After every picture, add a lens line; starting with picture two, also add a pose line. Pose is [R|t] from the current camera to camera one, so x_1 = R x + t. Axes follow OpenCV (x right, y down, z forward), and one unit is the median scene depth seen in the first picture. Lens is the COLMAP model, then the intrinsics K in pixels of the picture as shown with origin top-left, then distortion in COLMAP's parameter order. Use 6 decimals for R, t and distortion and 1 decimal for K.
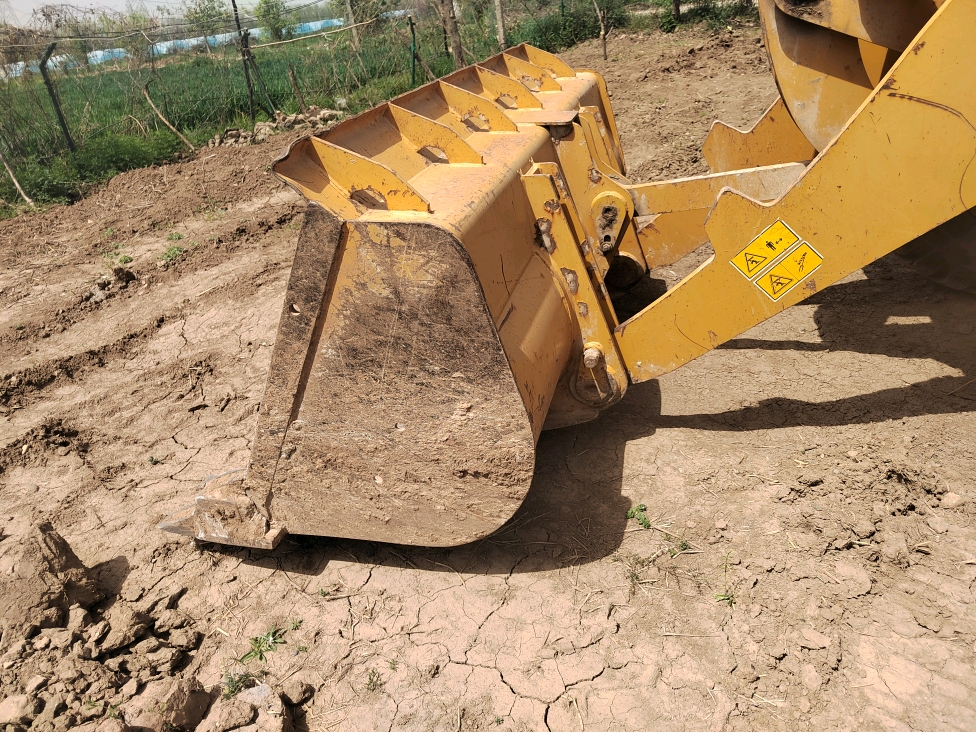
lens RADIAL K [[664.2, 0, 485.4], [0, 664.2, 369.8], [0, 0, 1]] dist [0.039111, -0.031978]
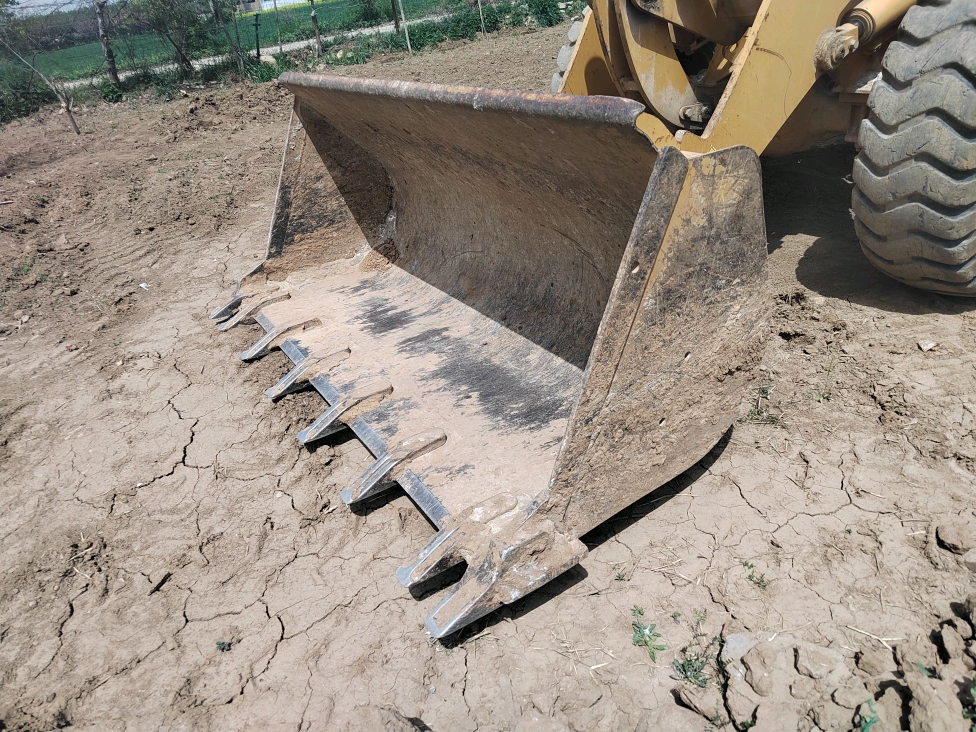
lens RADIAL K [[661.3, 0, 483.8], [0, 661.3, 373.0], [0, 0, 1]] dist [0.016777, -0.003104]
pose [[0.676451, -0.355433, 0.645044, -0.903451], [0.407208, 0.910287, 0.074553, -0.088864], [-0.613674, 0.212236, 0.760500, 0.330181]]
